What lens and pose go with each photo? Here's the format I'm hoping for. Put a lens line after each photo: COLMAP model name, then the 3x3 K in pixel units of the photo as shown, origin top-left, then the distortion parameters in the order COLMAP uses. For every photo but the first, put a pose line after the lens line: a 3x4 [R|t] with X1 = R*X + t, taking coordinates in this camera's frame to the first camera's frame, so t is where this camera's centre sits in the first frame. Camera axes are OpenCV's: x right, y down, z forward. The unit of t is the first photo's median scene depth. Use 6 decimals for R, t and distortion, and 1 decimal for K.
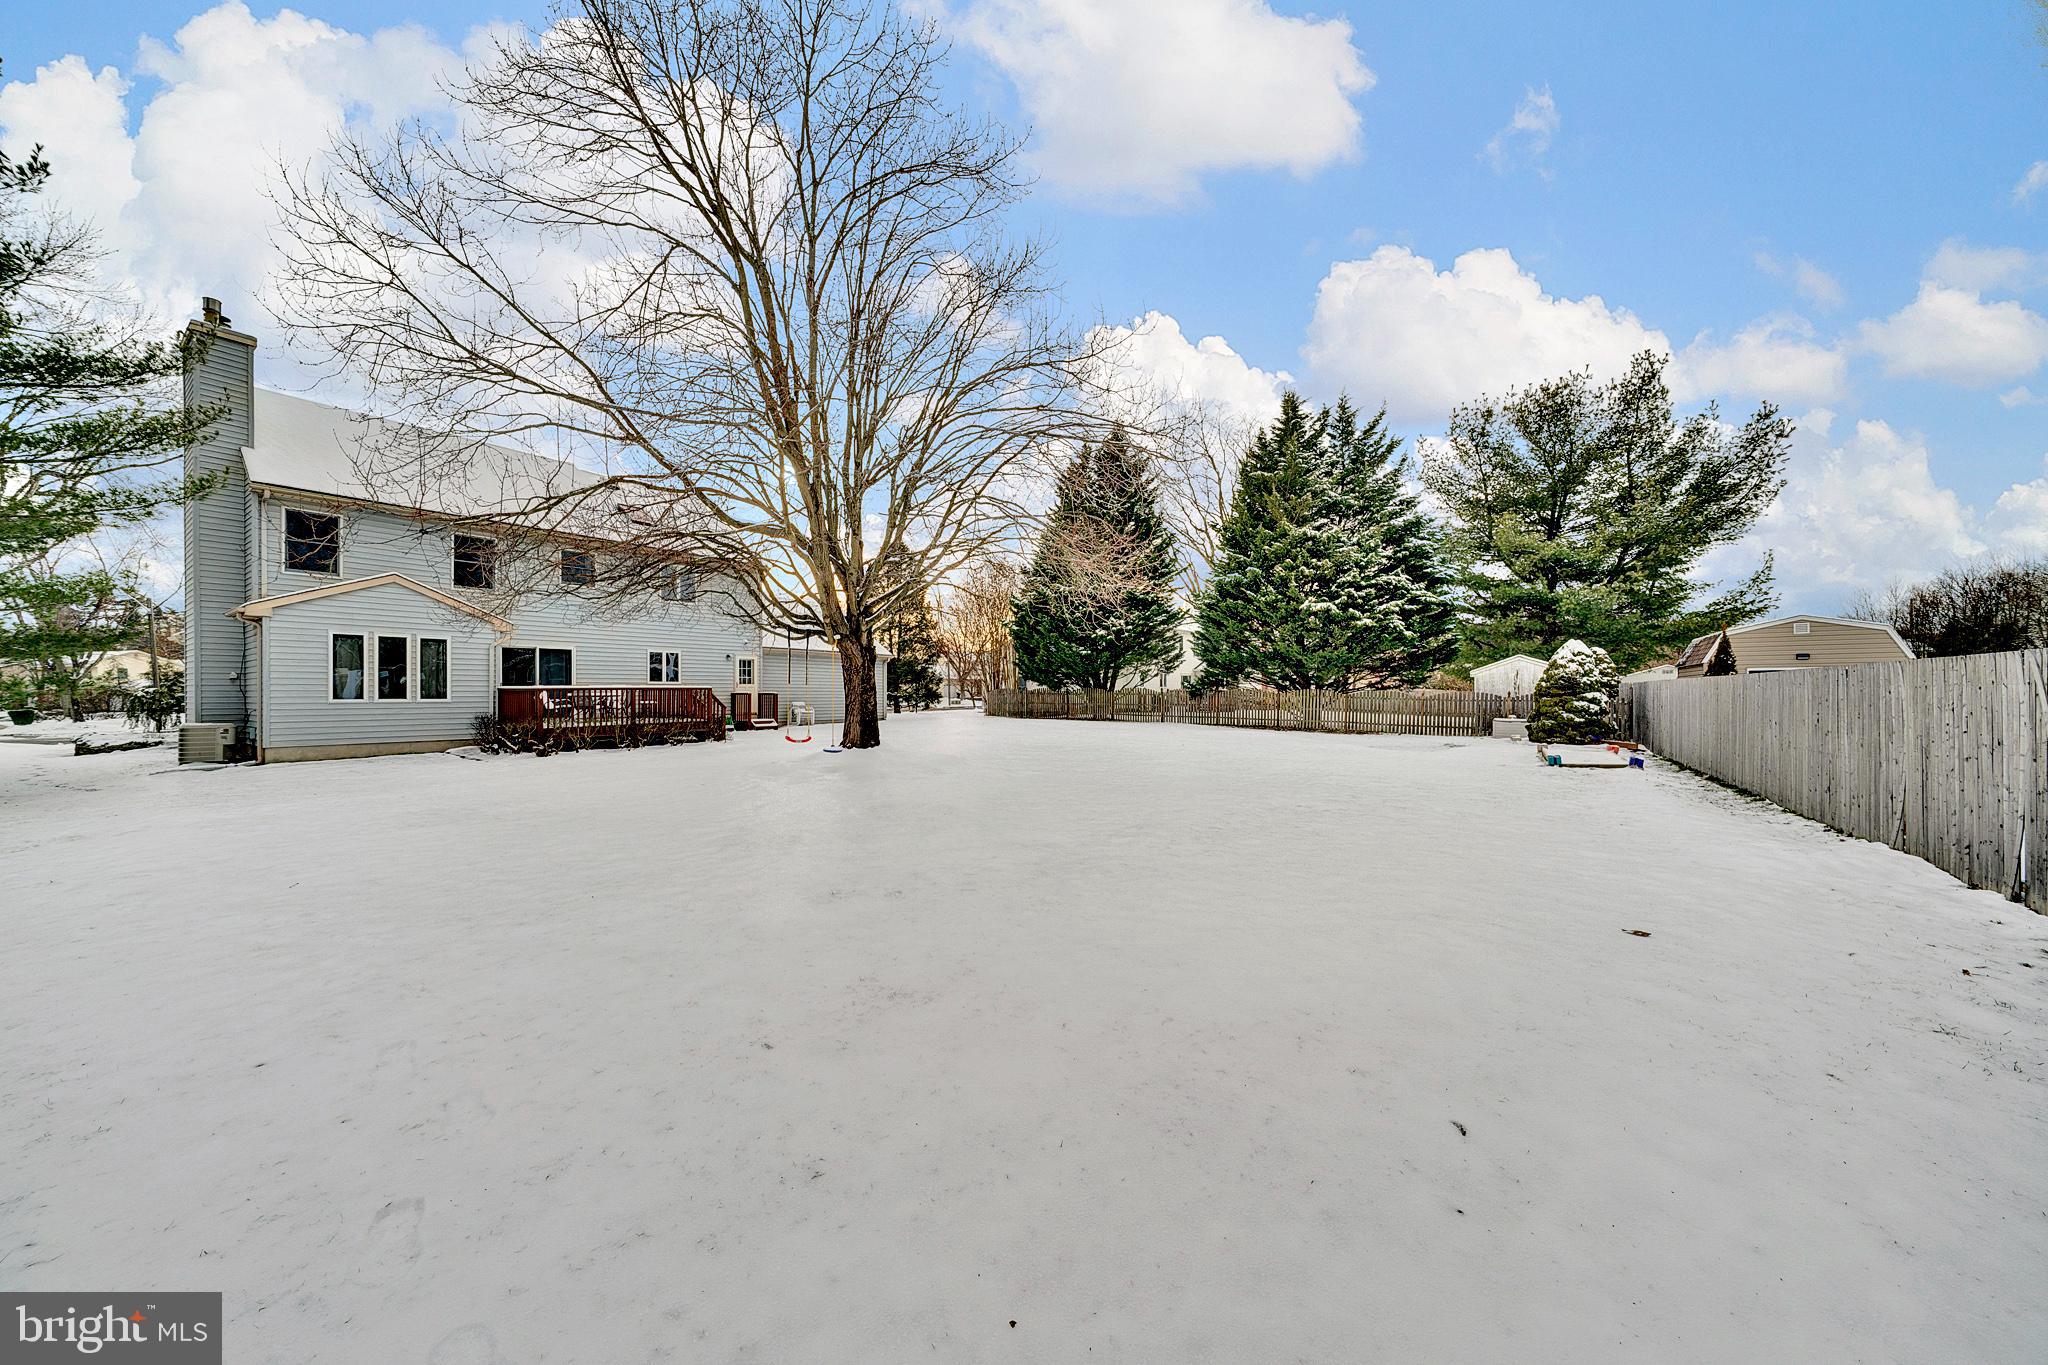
lens RADIAL K [[701.6, 0, 1024.0], [0, 701.6, 682.5], [0, 0, 1]] dist [-0.000657, -0.000076]
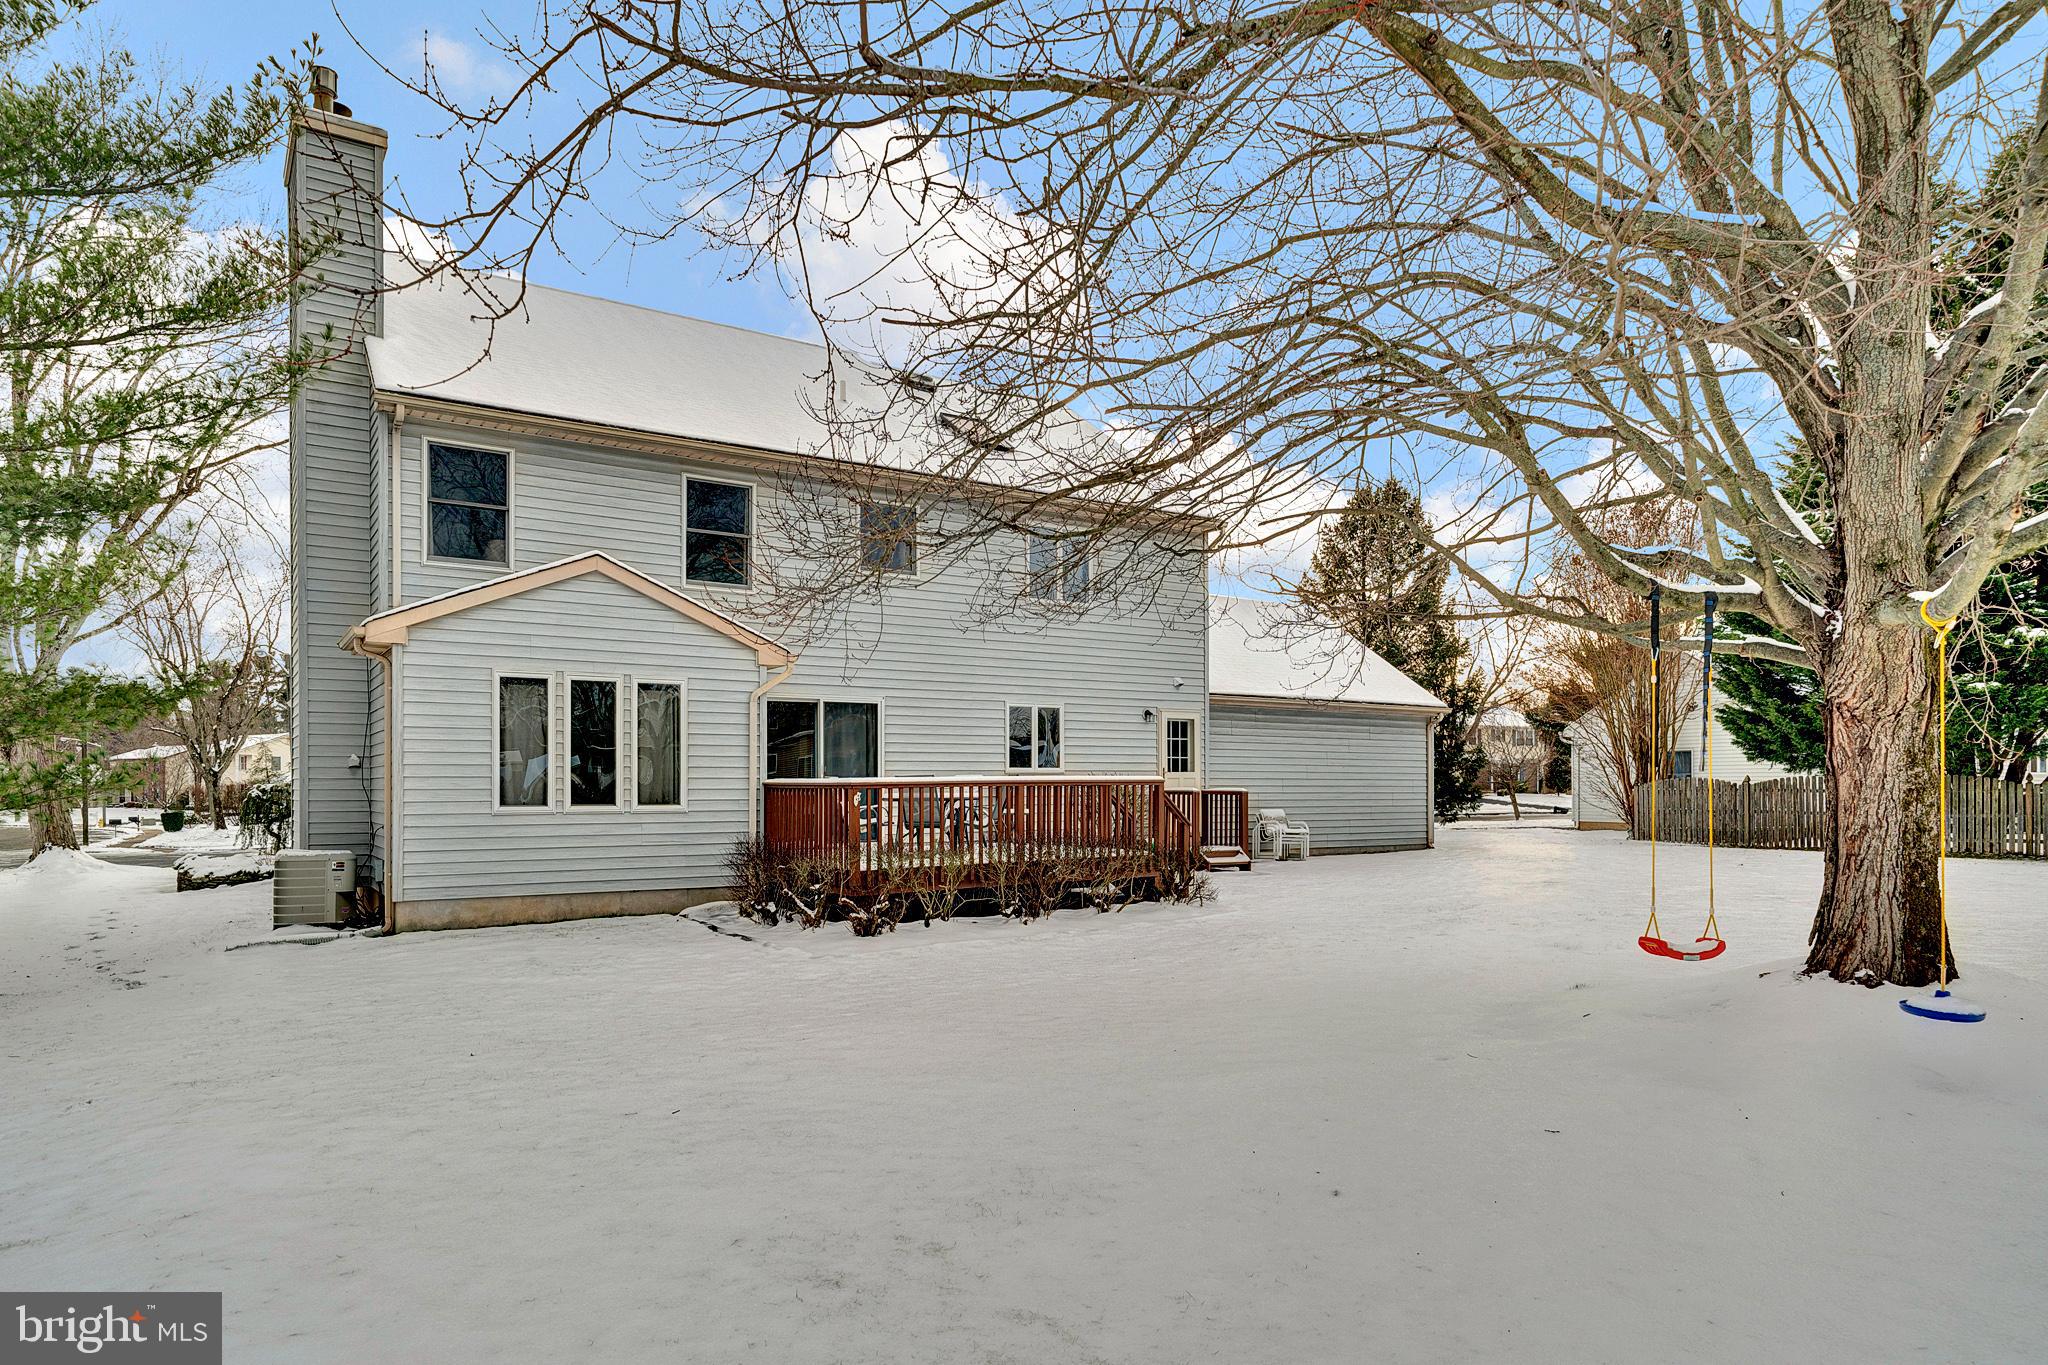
lens RADIAL K [[1191.0, 0, 1023.7], [0, 1191.0, 749.5], [0, 0, 1]] dist [0.002358, 0.000659]
pose [[0.937644, -0.013262, -0.347344, -0.316040], [0.007122, 0.999795, -0.018949, 0.002129], [0.347524, 0.015294, 0.937546, 0.309224]]
